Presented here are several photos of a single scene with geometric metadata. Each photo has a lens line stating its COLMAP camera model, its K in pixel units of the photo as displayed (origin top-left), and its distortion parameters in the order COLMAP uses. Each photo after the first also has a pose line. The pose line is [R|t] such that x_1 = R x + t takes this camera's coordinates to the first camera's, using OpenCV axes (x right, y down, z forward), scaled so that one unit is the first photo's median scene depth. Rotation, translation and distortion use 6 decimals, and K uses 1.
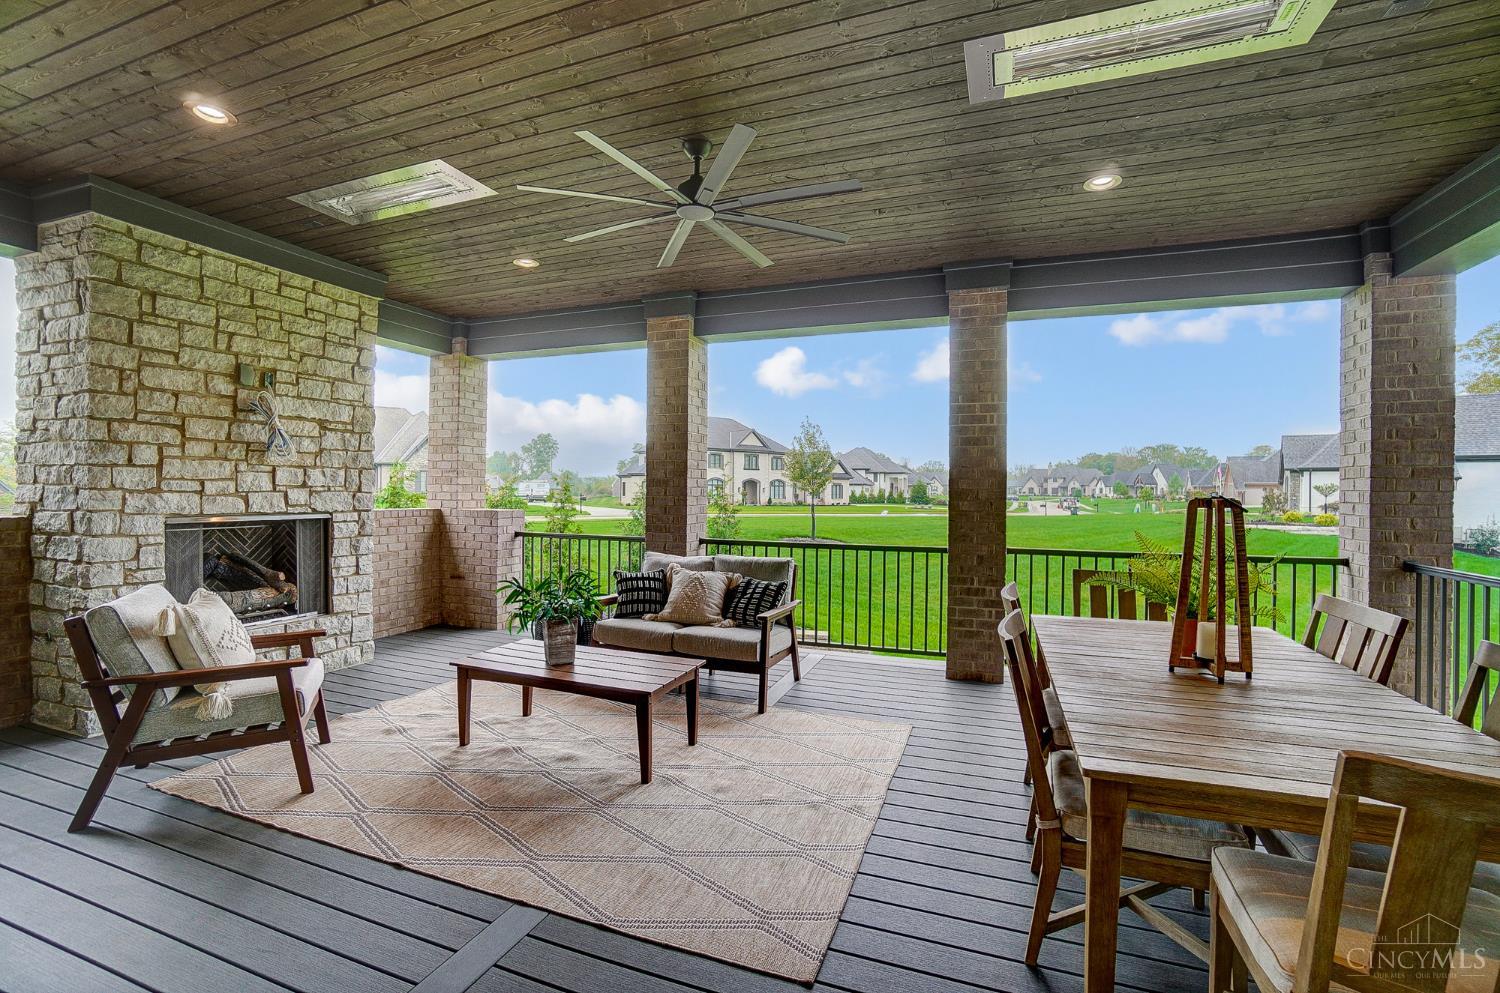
lens RADIAL K [[669.3, 0, 753.0], [0, 669.3, 490.4], [0, 0, 1]] dist [-0.052777, 0.017966]
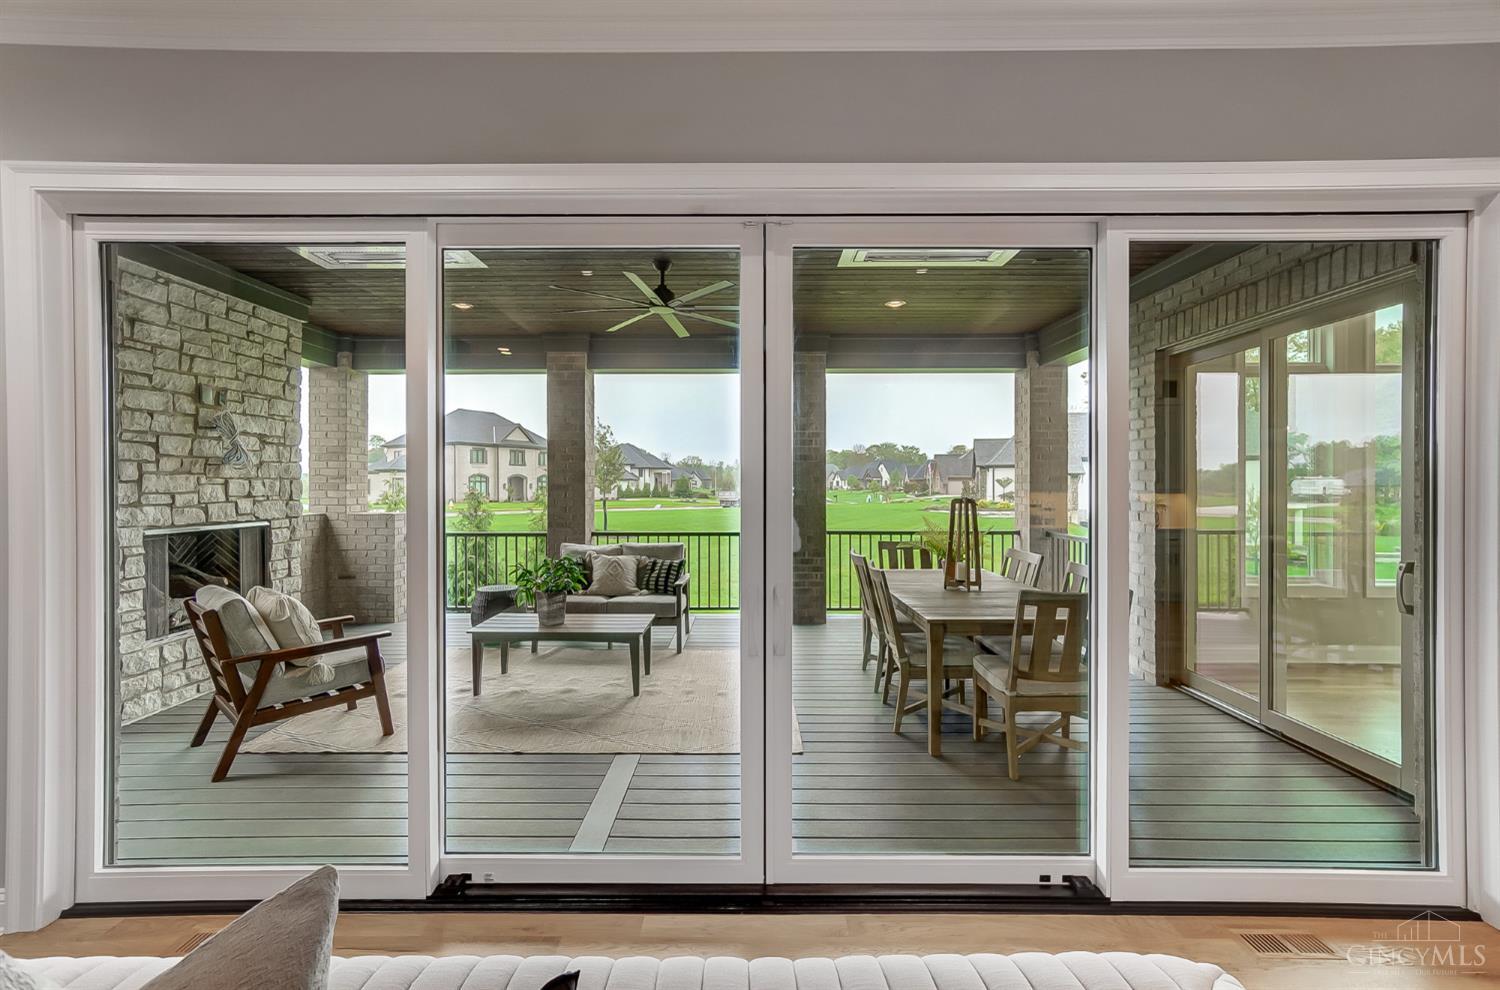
lens RADIAL K [[662.1, 0, 748.9], [0, 662.1, 486.2], [0, 0, 1]] dist [0.015126, 0.000088]
pose [[0.935937, -0.011290, 0.351987, -0.319540], [0.010126, 0.999935, 0.005146, -0.021848], [-0.352022, -0.001252, 0.935991, -0.339966]]
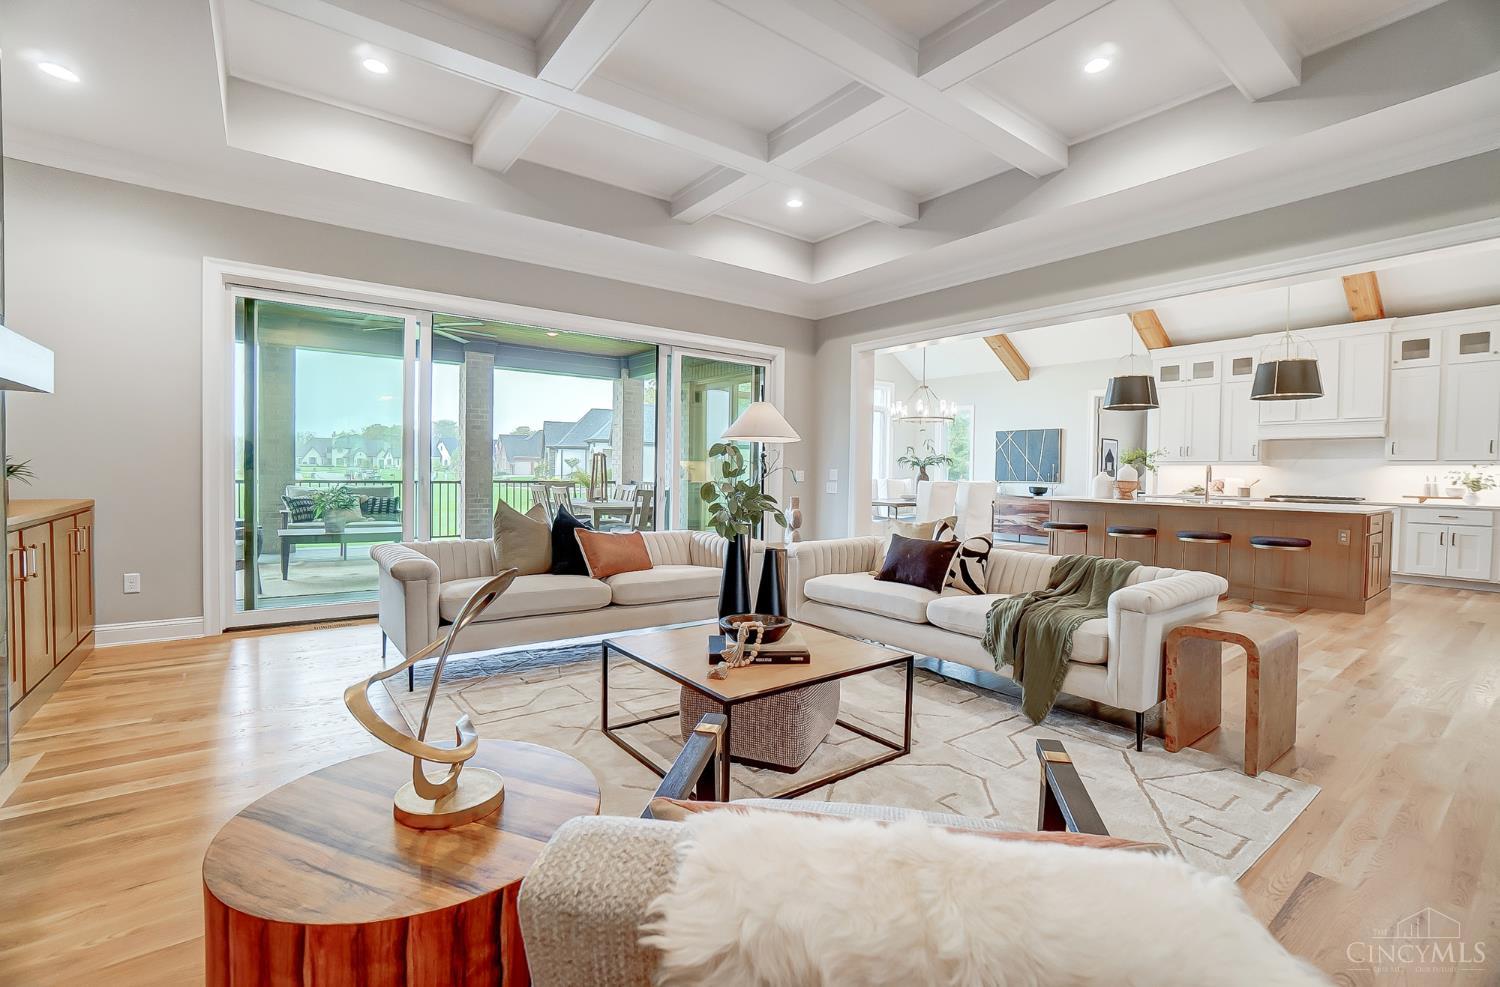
lens RADIAL K [[662.1, 0, 748.9], [0, 662.1, 484.7], [0, 0, 1]] dist [0.015126, 0.000088]
pose [[0.538286, -0.020845, 0.842505, -1.021320], [-0.007365, 0.999540, 0.029436, 0.038558], [-0.842730, -0.022050, 0.537884, -0.876488]]
